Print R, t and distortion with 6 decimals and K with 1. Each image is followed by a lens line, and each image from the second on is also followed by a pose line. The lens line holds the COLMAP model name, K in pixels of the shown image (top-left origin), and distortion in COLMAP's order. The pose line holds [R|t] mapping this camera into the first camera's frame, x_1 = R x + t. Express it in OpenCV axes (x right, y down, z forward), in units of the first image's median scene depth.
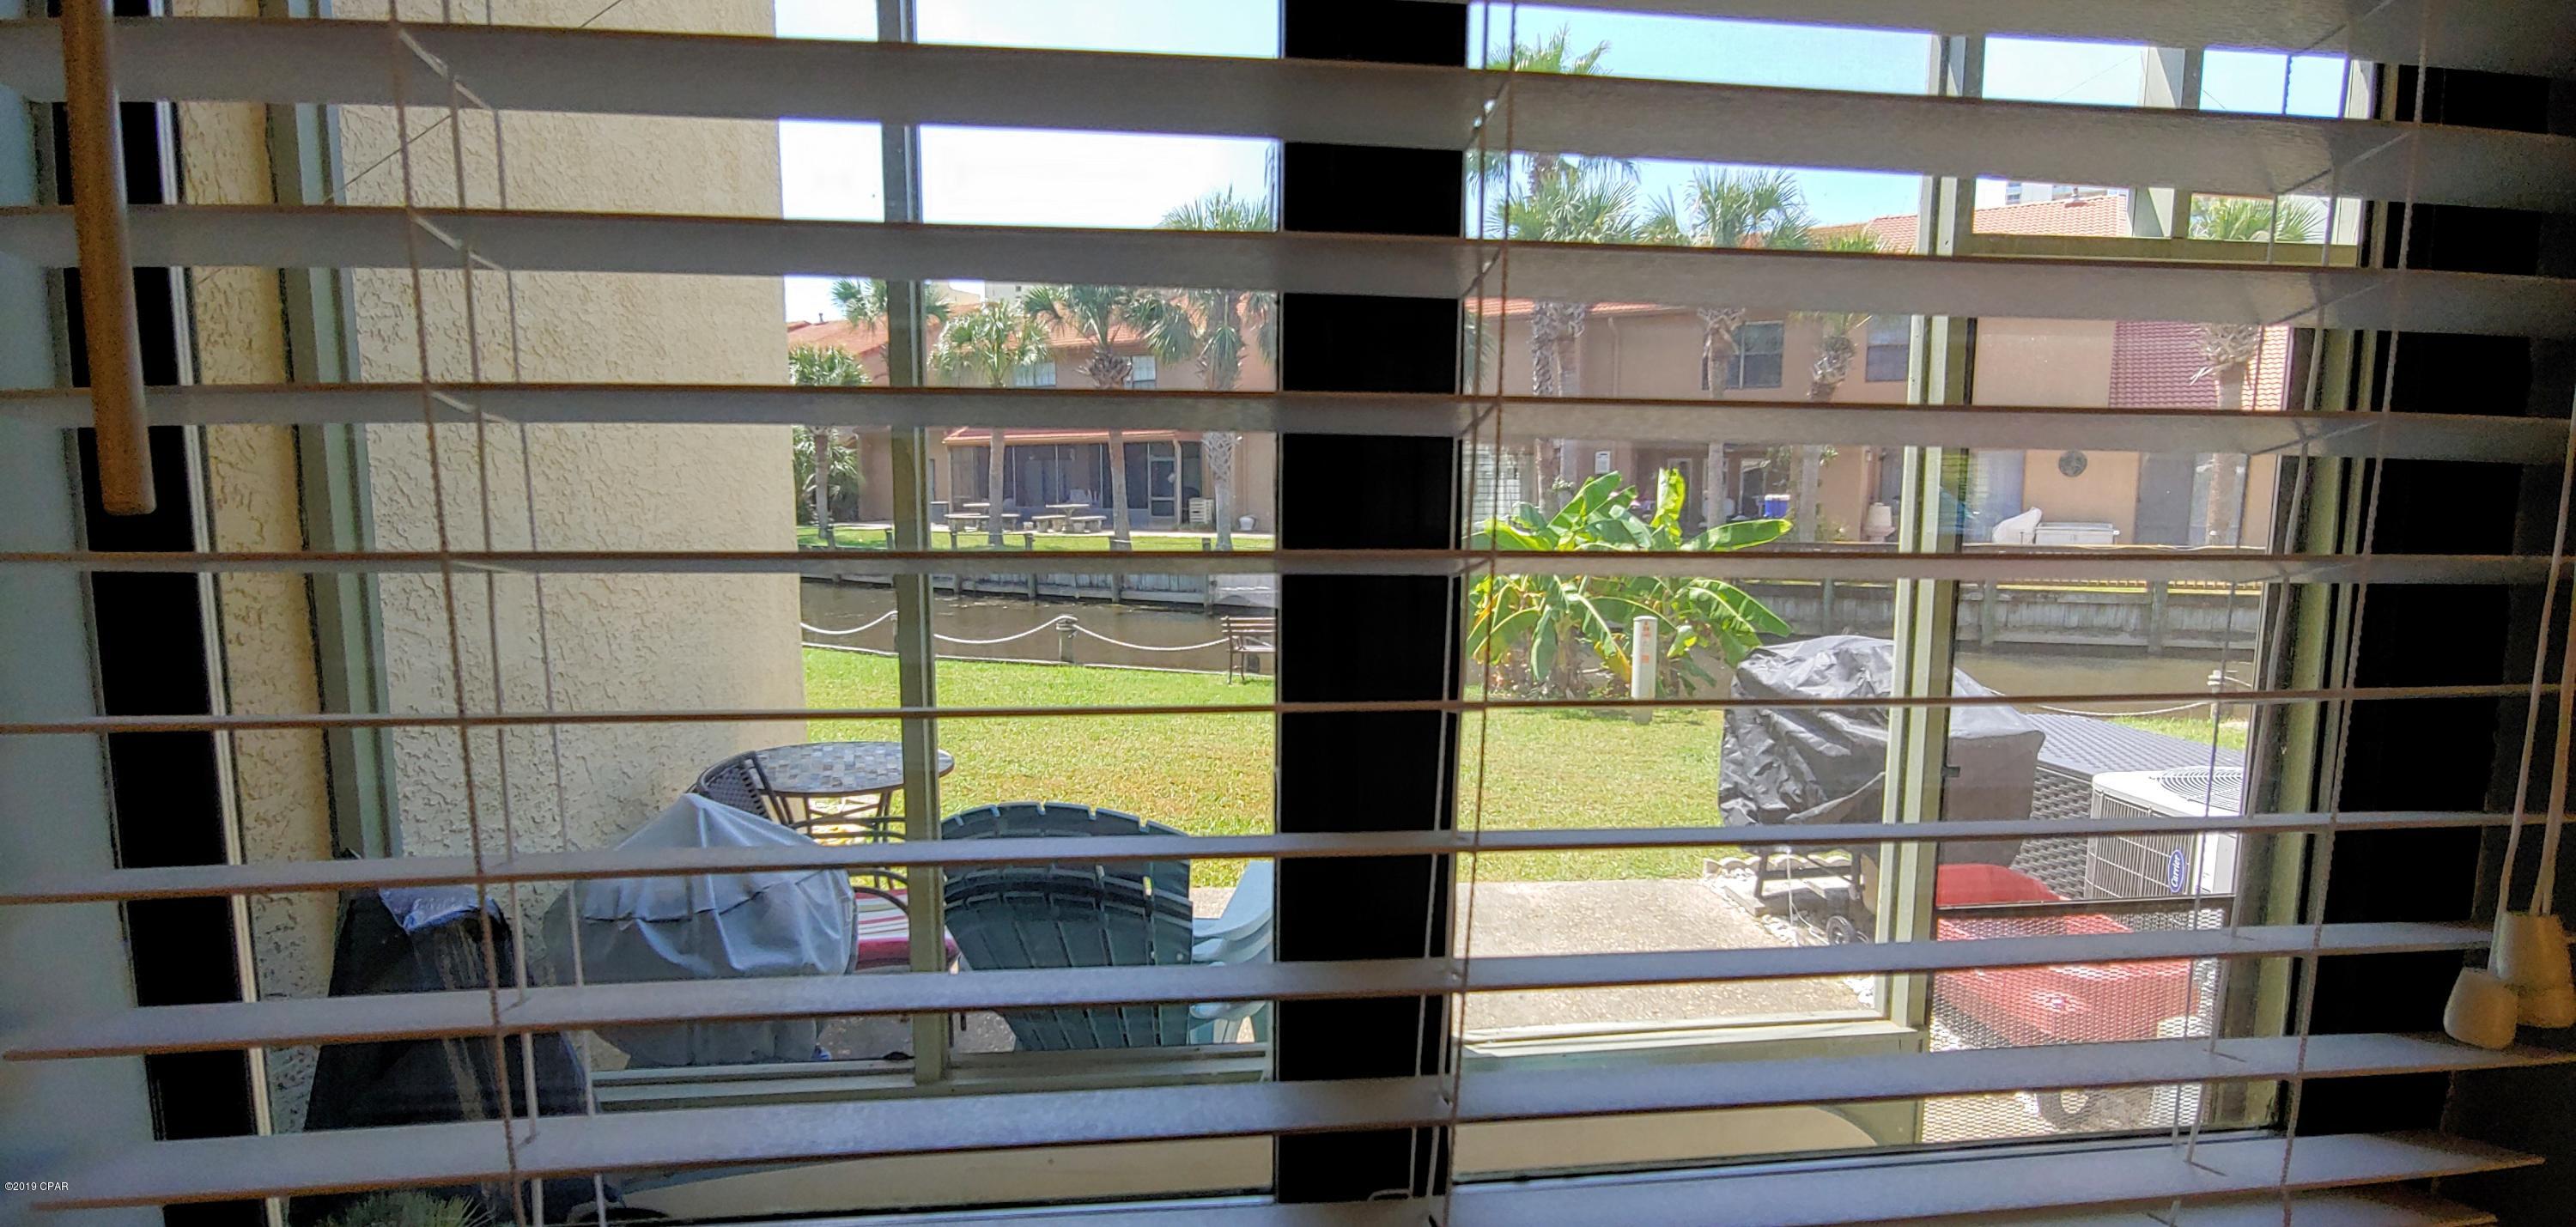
lens RADIAL K [[1289.7, 0, 1274.9], [0, 1289.7, 631.7], [0, 0, 1]] dist [-0.012876, 0.000552]
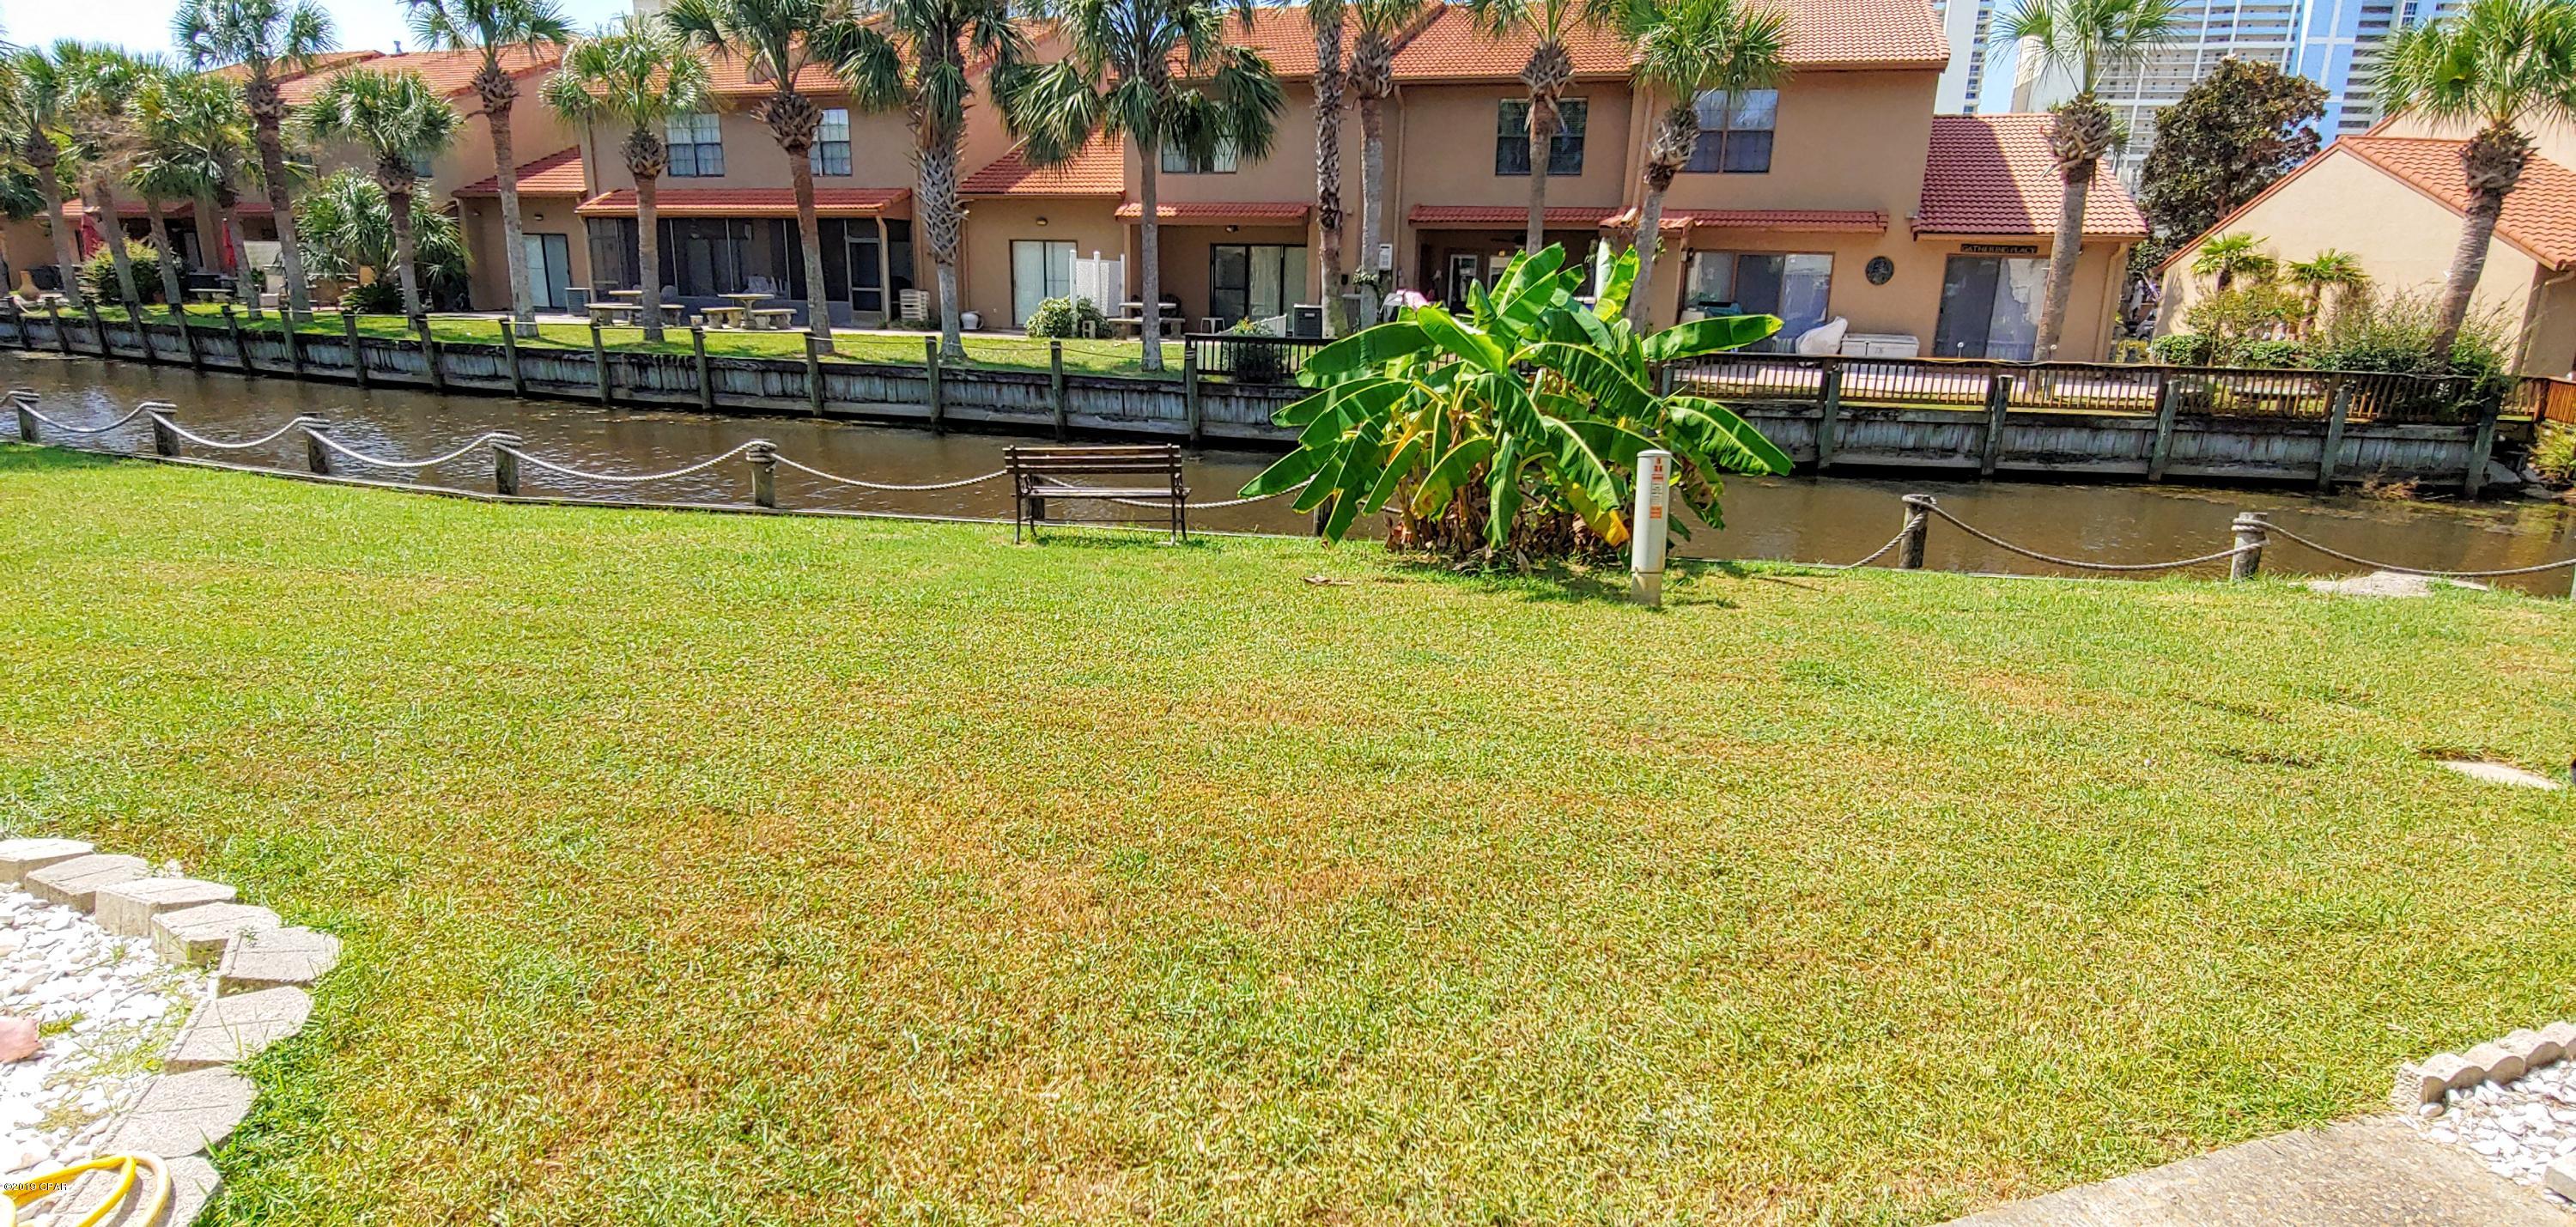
lens RADIAL K [[1289.7, 0, 1277.7], [0, 1289.7, 640.6], [0, 0, 1]] dist [-0.012876, 0.000552]
pose [[0.974593, -0.035512, 0.221149, -0.025192], [0.001405, 0.988301, 0.152509, -0.006192], [-0.223978, -0.148323, 0.963241, 0.132826]]
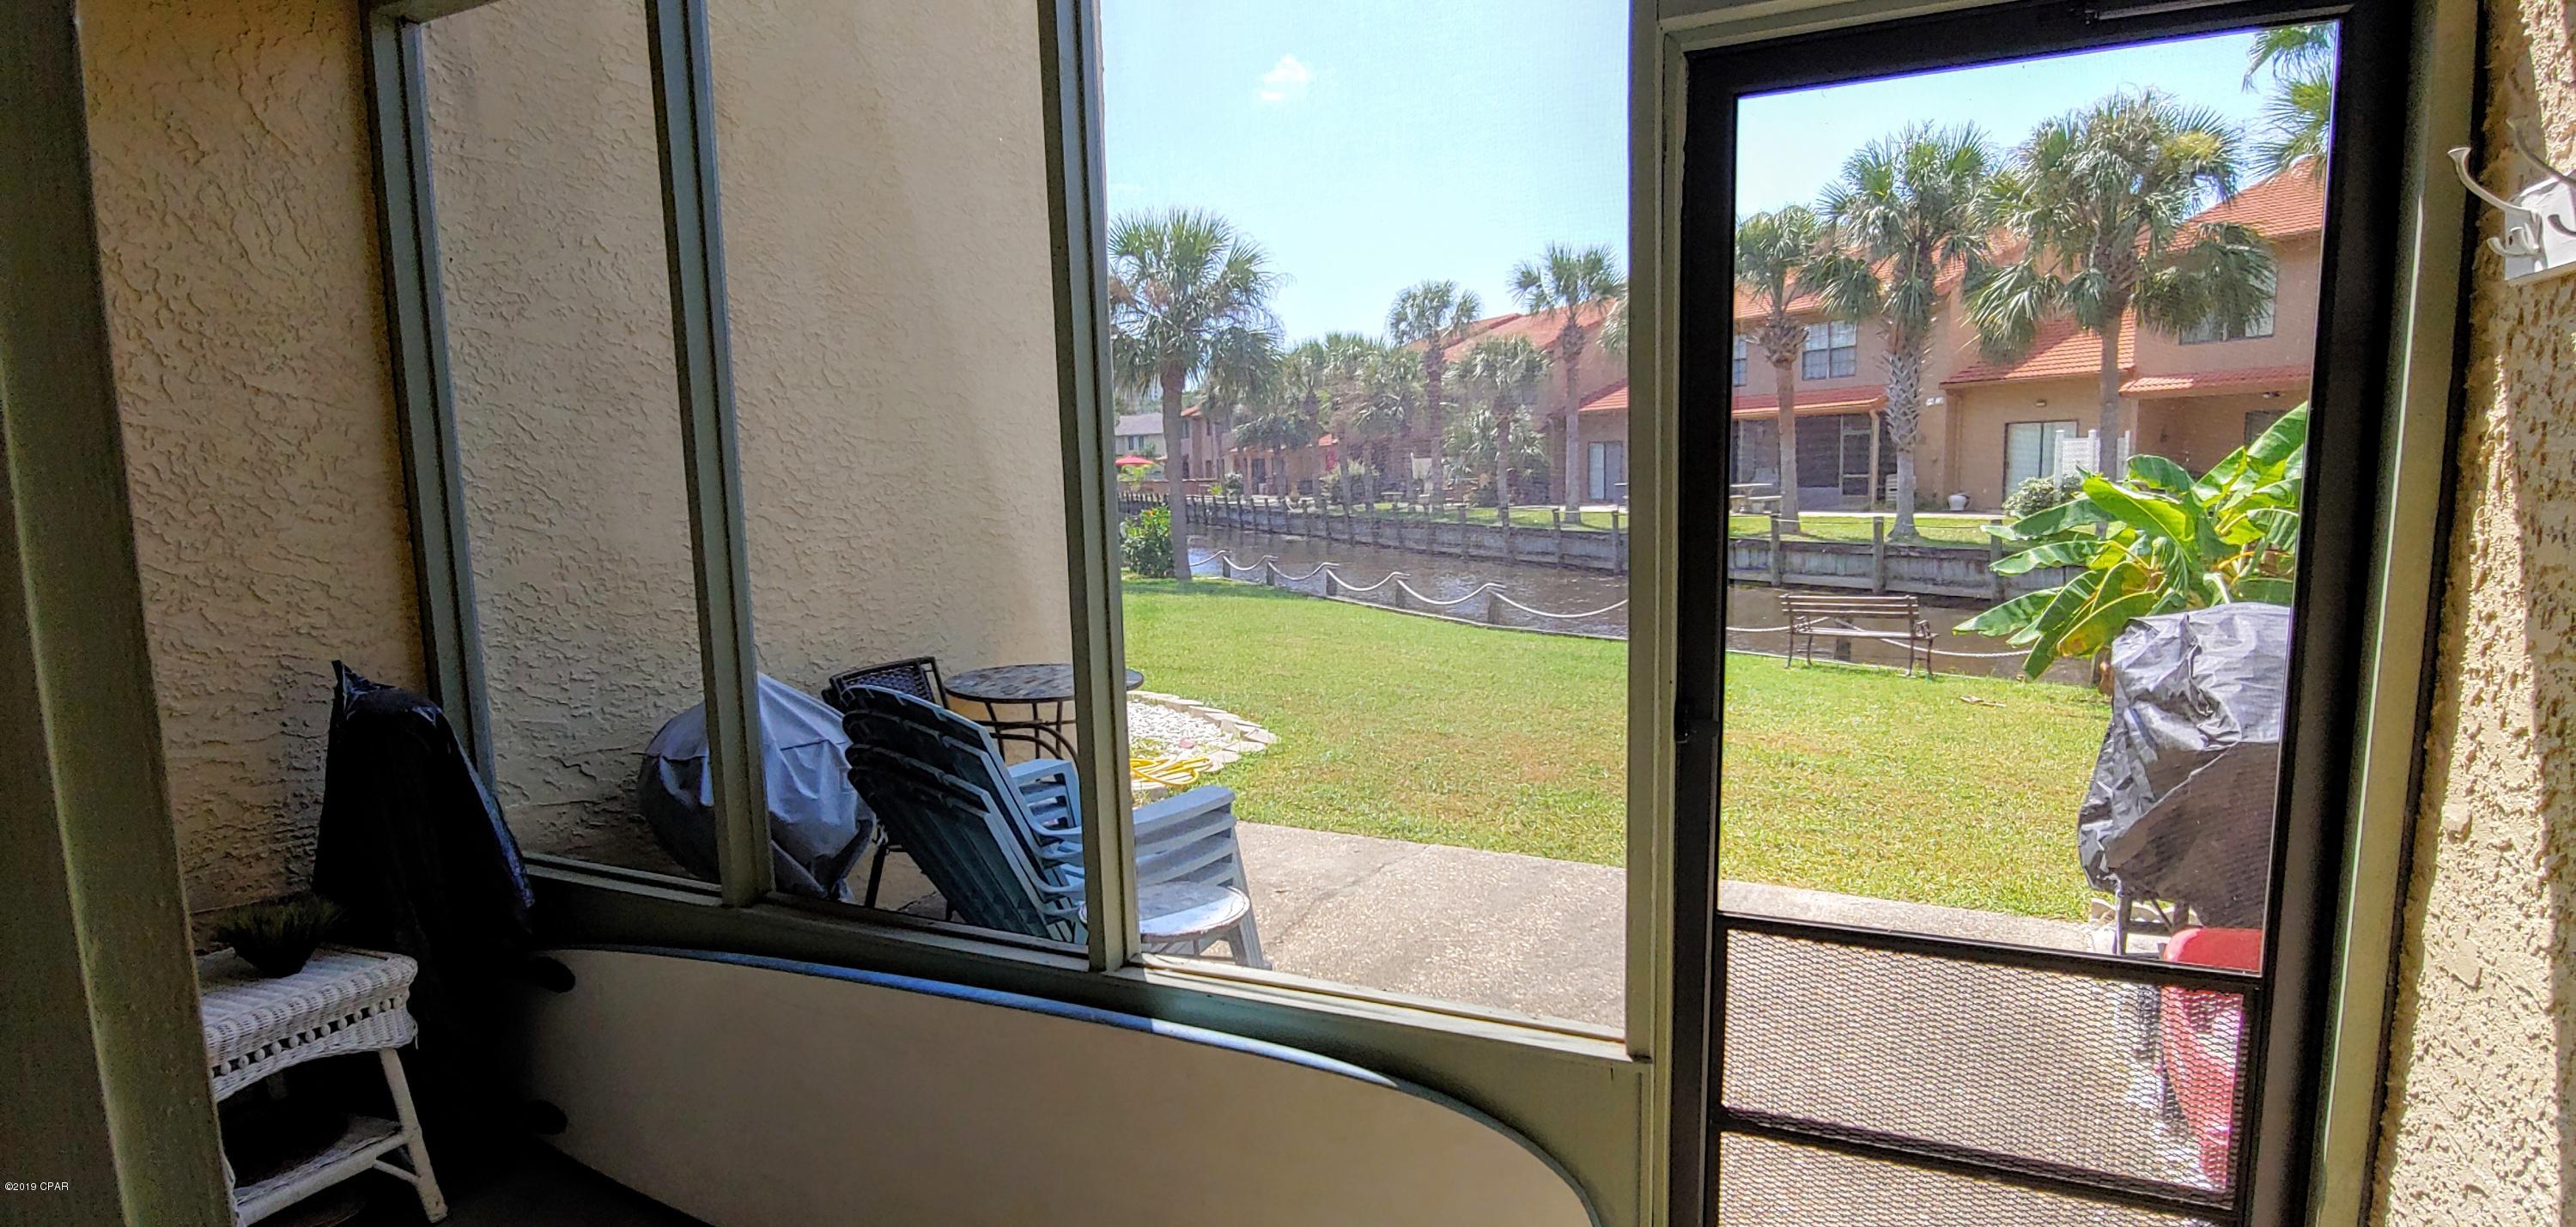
lens RADIAL K [[1289.7, 0, 1294.8], [0, 1289.7, 637.2], [0, 0, 1]] dist [-0.012876, 0.000552]
pose [[0.856220, 0.045171, -0.514633, 0.060396], [-0.037589, 0.998977, 0.025144, 0.003990], [0.515243, -0.002184, 0.857042, 0.018945]]
